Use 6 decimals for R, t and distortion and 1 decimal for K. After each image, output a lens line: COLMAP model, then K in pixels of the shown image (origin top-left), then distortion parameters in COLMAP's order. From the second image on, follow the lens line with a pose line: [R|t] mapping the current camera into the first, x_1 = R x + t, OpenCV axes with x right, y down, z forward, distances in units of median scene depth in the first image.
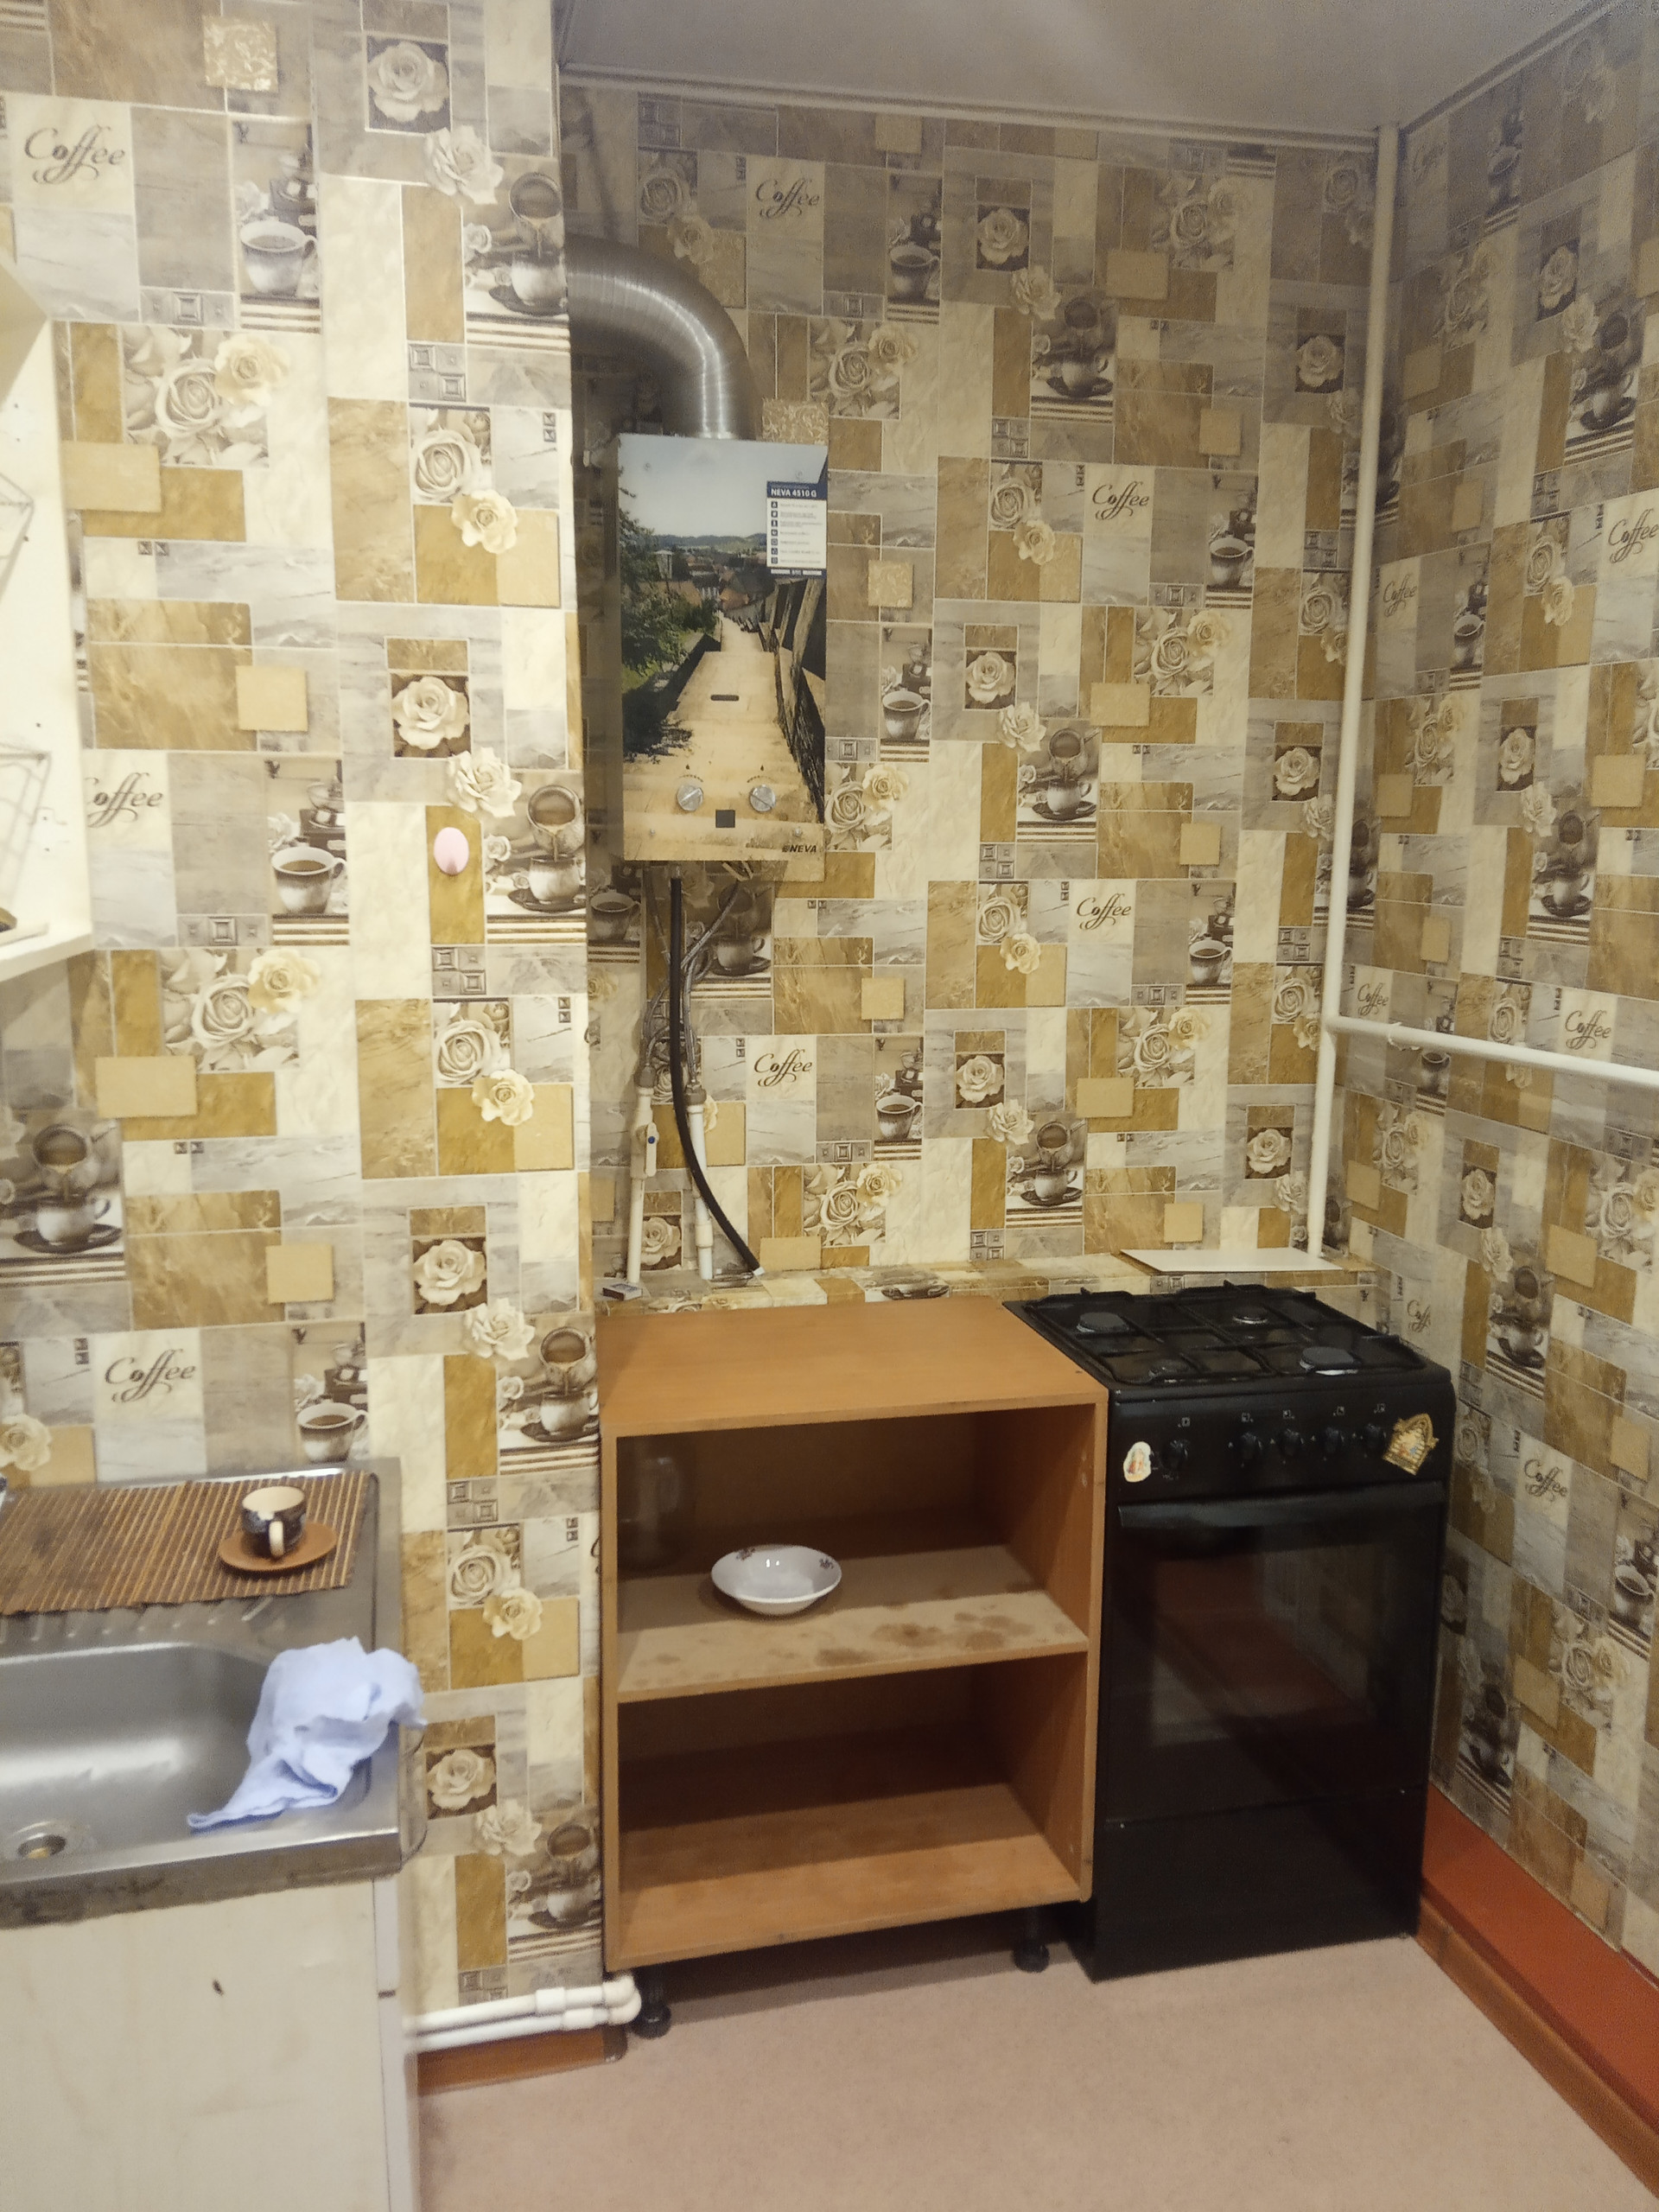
lens RADIAL K [[1765.0, 0, 804.8], [0, 1765.0, 1103.0], [0, 0, 1]] dist [0.116104, -0.175484]
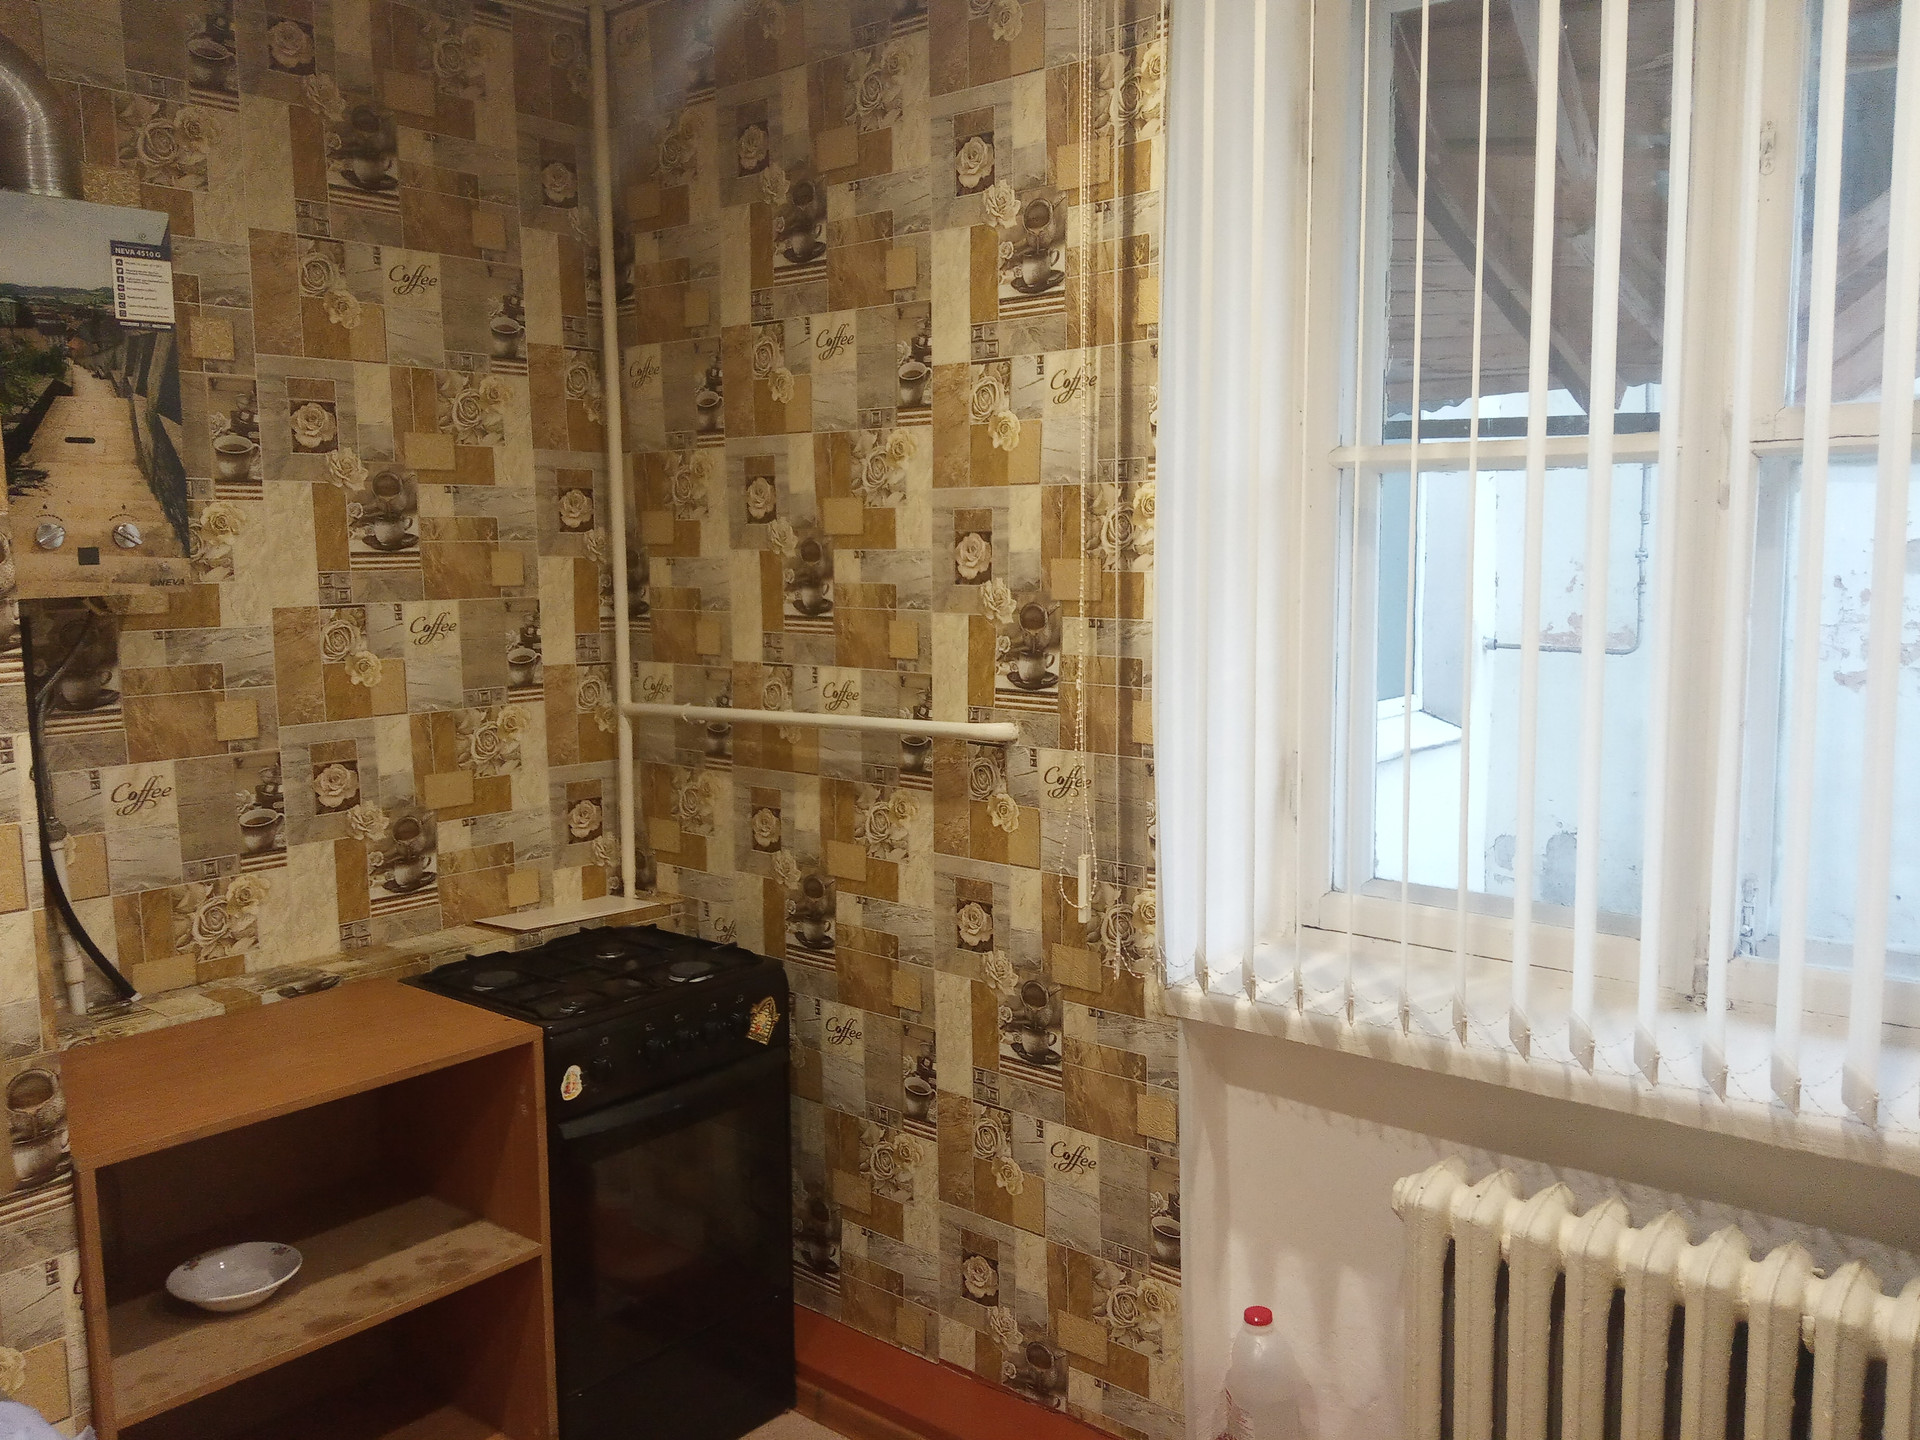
lens RADIAL K [[1532.0, 0, 963.4], [0, 1532.0, 711.3], [0, 0, 1]] dist [0.116104, -0.175484]
pose [[0.819258, -0.085231, 0.567056, -0.136589], [0.114397, 0.993307, -0.015978, 0.000815], [-0.561899, 0.077959, 0.823524, -0.018869]]
